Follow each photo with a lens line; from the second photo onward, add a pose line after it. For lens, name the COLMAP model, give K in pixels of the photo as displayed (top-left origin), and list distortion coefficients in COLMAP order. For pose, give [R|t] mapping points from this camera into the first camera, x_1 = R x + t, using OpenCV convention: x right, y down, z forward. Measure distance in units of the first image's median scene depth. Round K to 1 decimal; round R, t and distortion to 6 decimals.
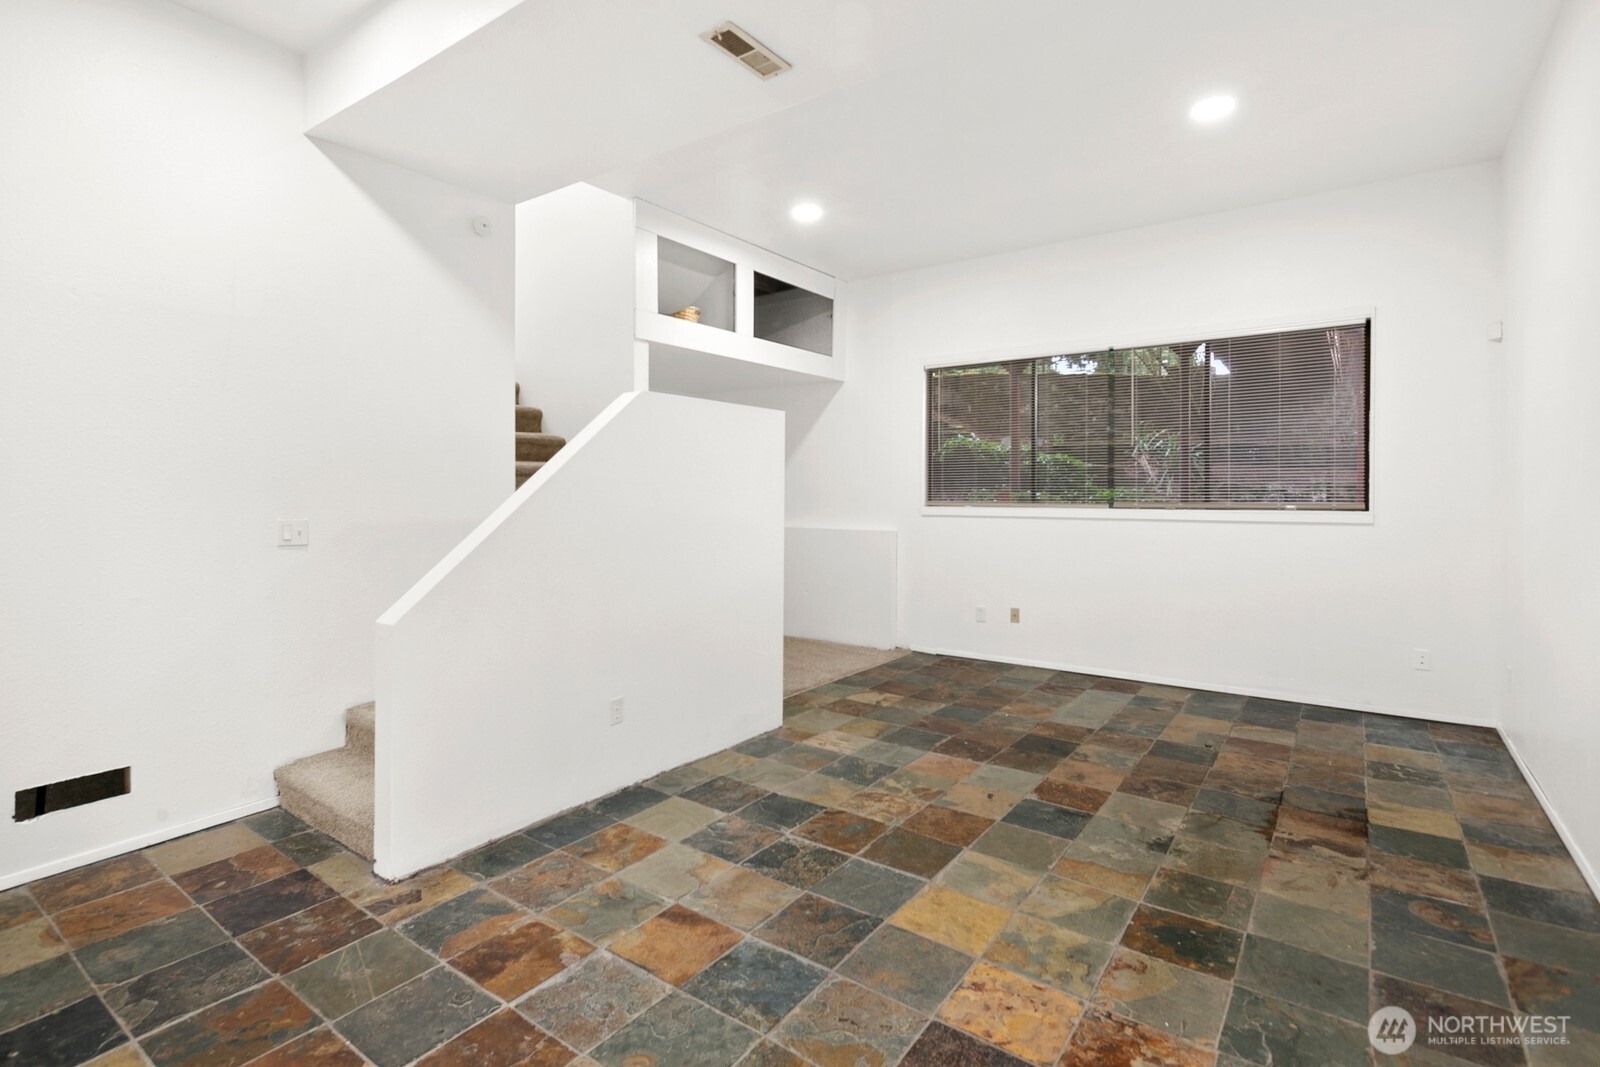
lens RADIAL K [[772.0, 0, 795.5], [0, 772.0, 536.1], [0, 0, 1]] dist [0.007814, -0.003407]
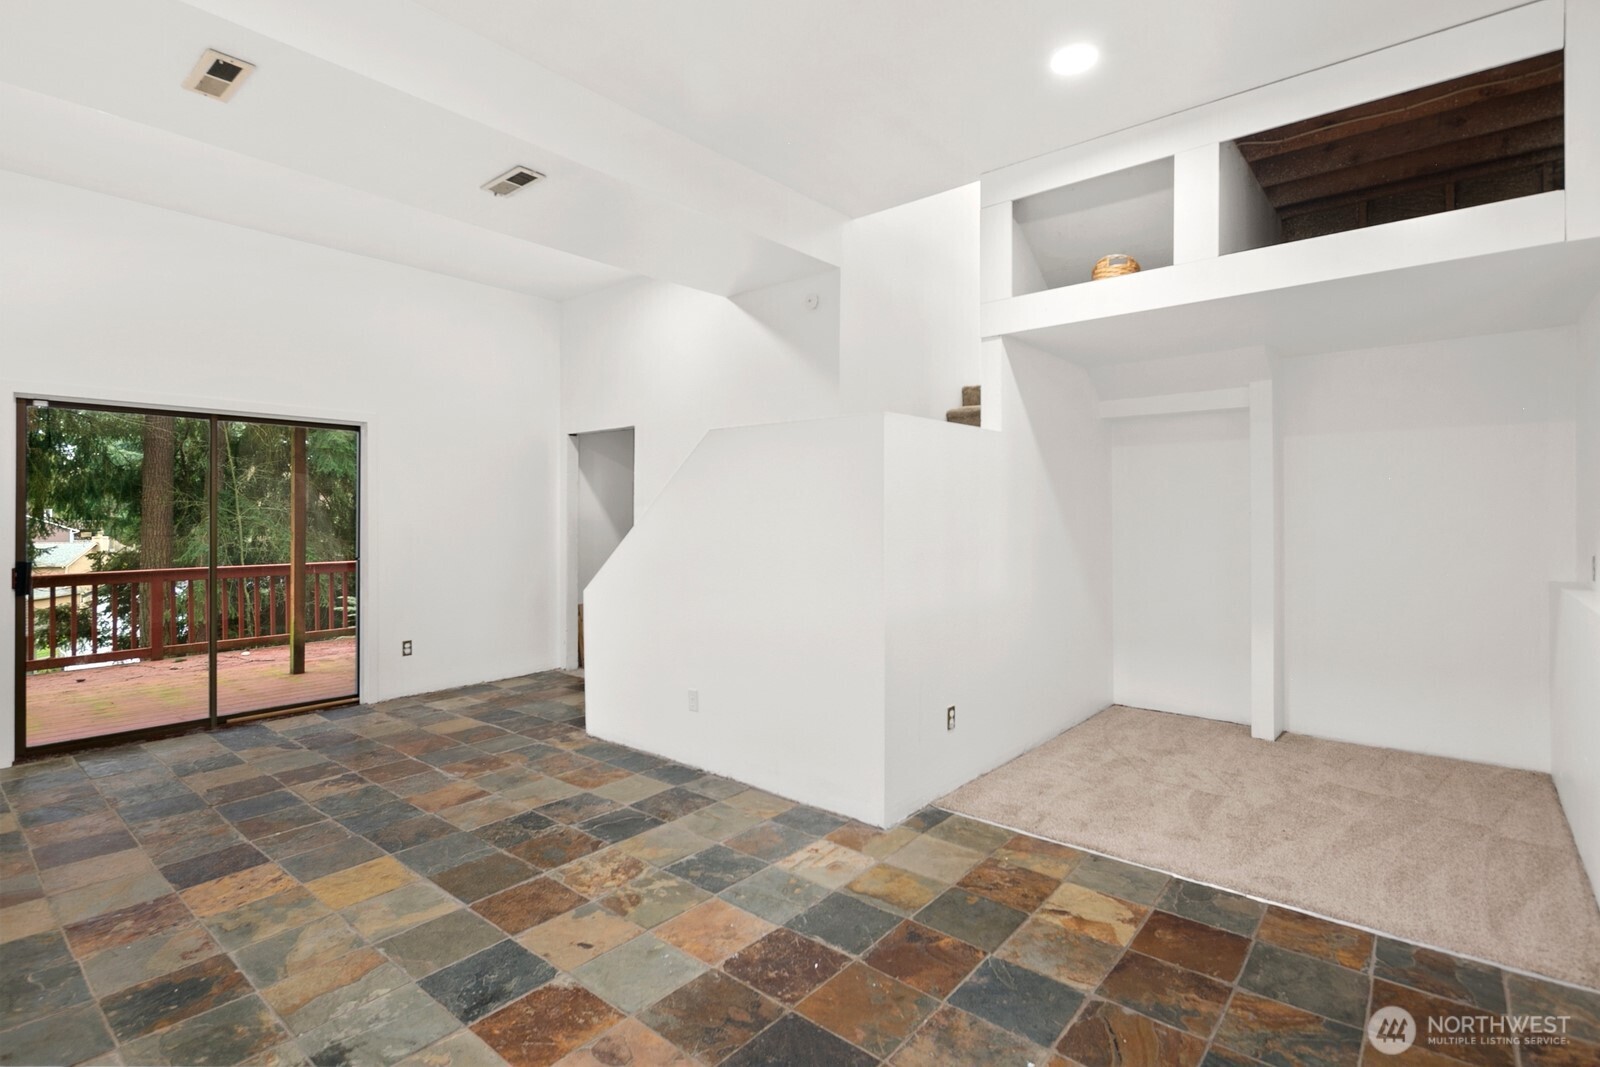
lens RADIAL K [[772.0, 0, 795.8], [0, 772.0, 533.7], [0, 0, 1]] dist [0.007814, -0.003407]
pose [[-0.071154, 0.025111, -0.997149, 1.042507], [-0.057308, 0.997929, 0.029219, -0.081789], [0.995818, 0.059223, -0.069567, 1.355062]]
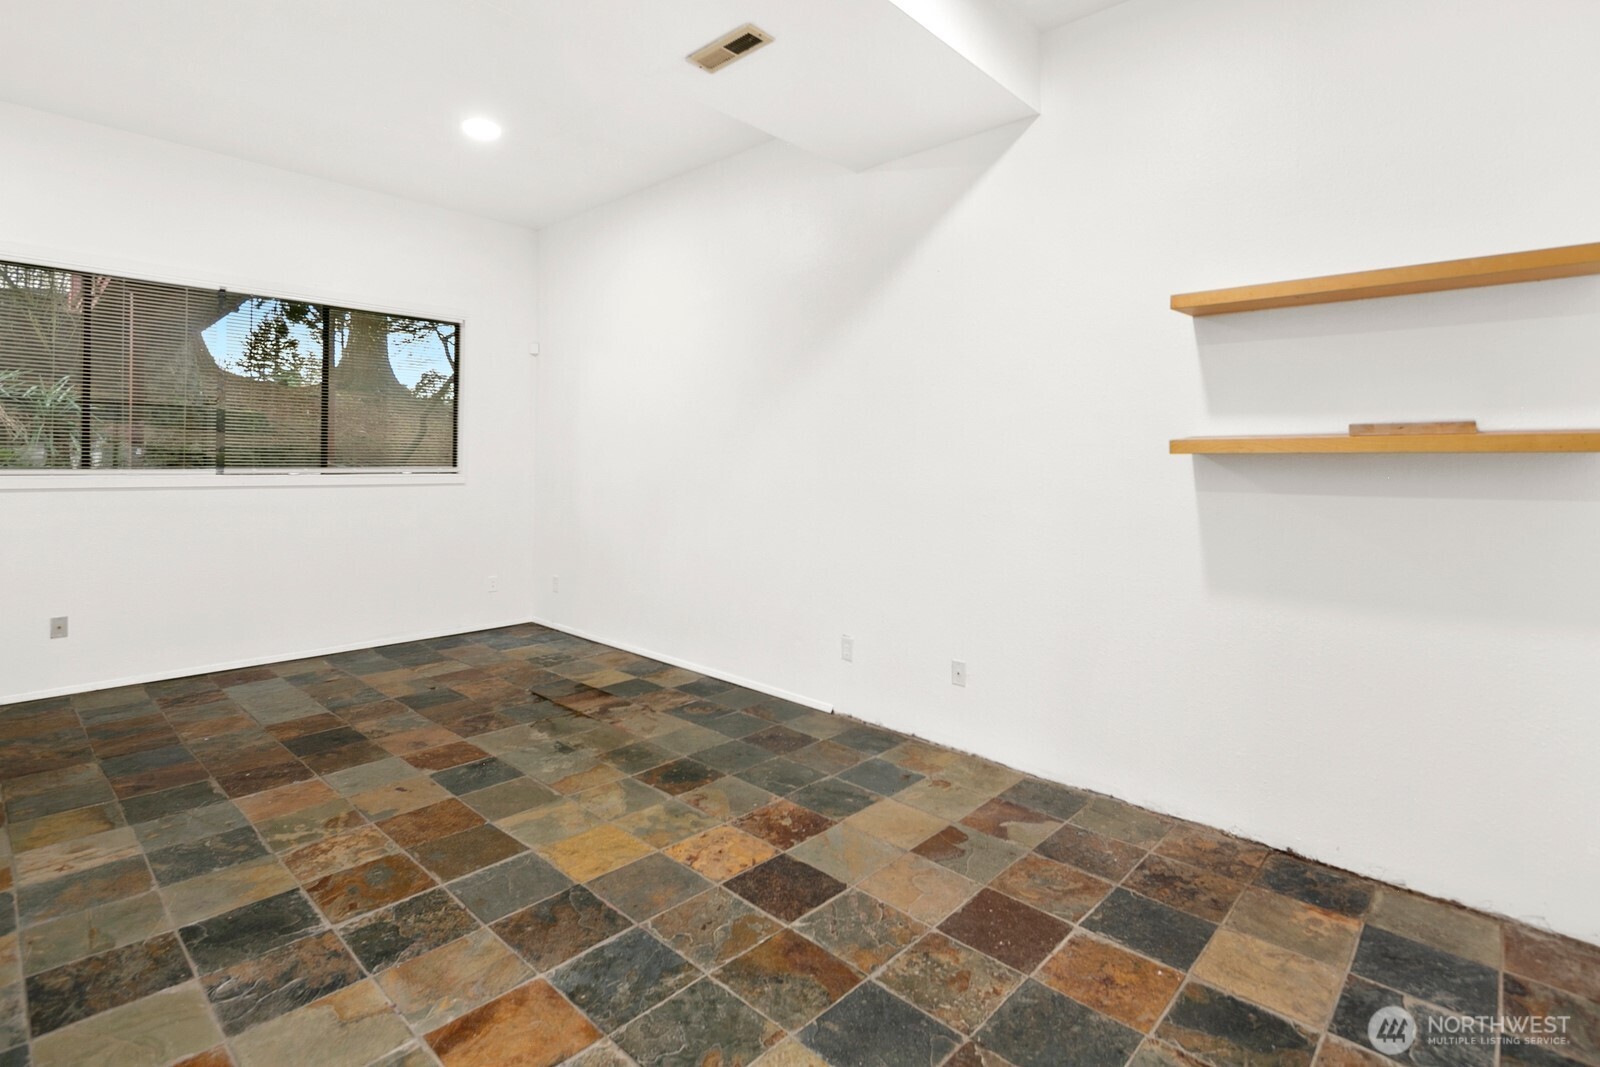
lens RADIAL K [[772.0, 0, 800.8], [0, 772.0, 517.8], [0, 0, 1]] dist [0.007814, -0.003407]
pose [[0.115371, -0.071102, 0.990774, -0.647372], [0.045487, 0.996767, 0.066236, -0.028029], [-0.992280, 0.037425, 0.118232, 0.452205]]
